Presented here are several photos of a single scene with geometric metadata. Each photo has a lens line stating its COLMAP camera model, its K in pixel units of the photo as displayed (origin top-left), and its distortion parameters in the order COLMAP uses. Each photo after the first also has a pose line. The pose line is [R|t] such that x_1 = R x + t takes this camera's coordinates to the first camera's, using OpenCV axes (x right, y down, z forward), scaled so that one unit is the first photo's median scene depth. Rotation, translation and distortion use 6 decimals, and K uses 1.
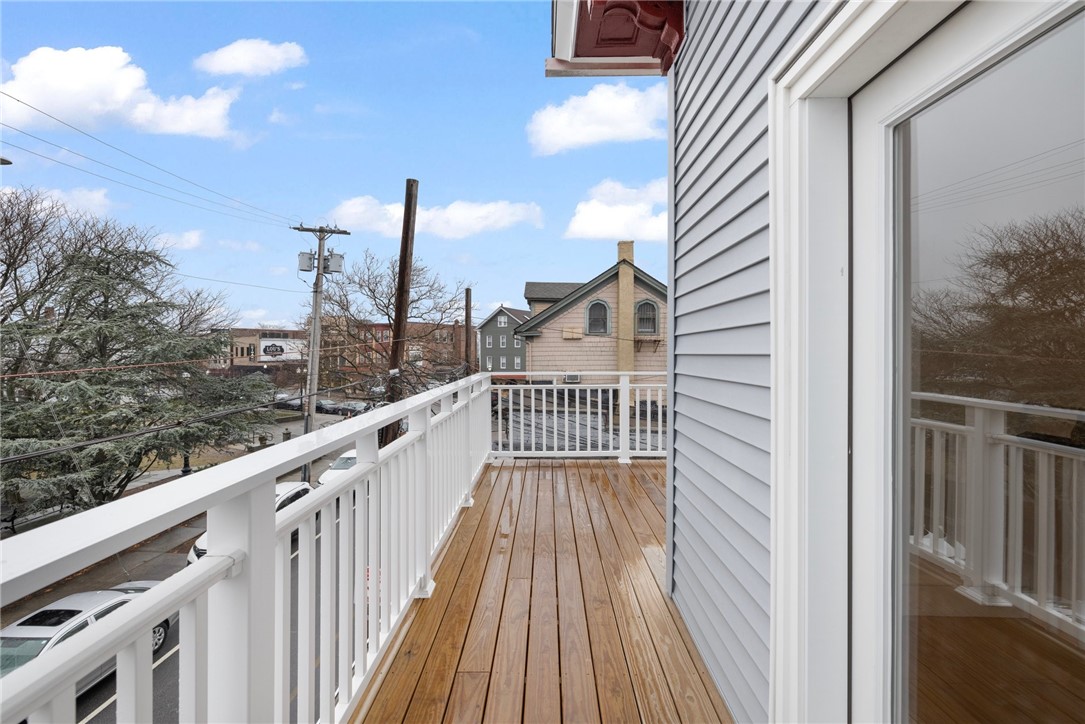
lens RADIAL K [[453.4, 0, 537.6], [0, 453.4, 352.7], [0, 0, 1]] dist [-0.002198, 0.000053]
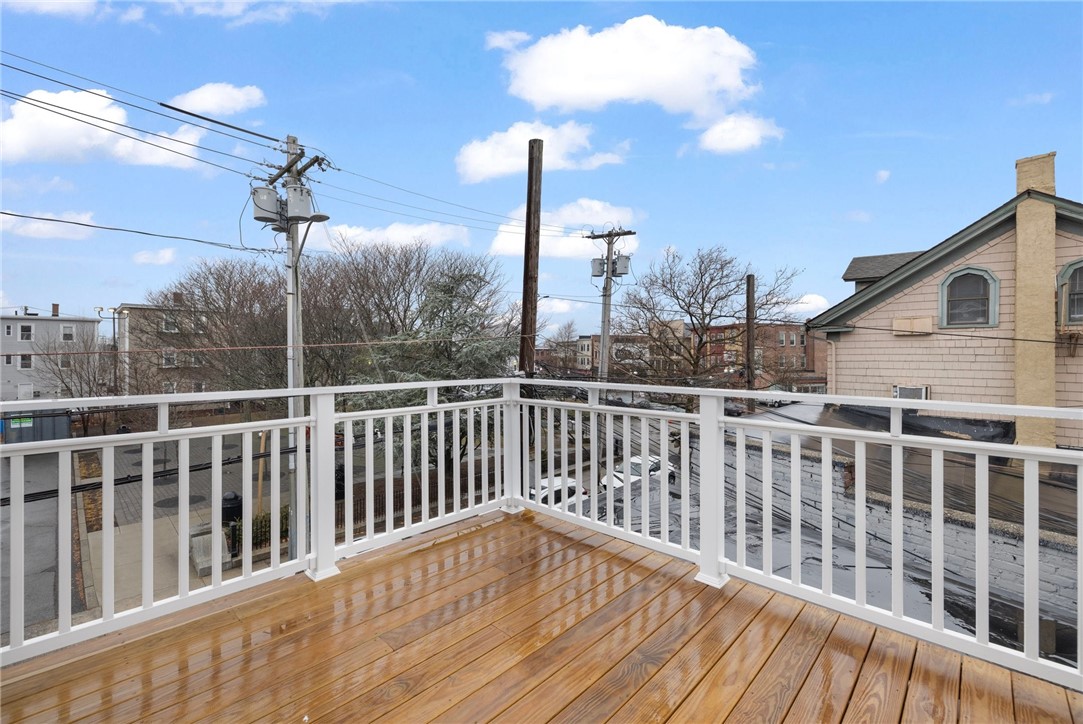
lens RADIAL K [[452.6, 0, 540.0], [0, 452.6, 356.5], [0, 0, 1]] dist [-0.002198, 0.000053]
pose [[0.730570, 0.010192, -0.682762, 0.127903], [-0.011555, 0.999930, 0.002561, 0.003766], [0.682740, 0.006018, 0.730636, 0.182144]]
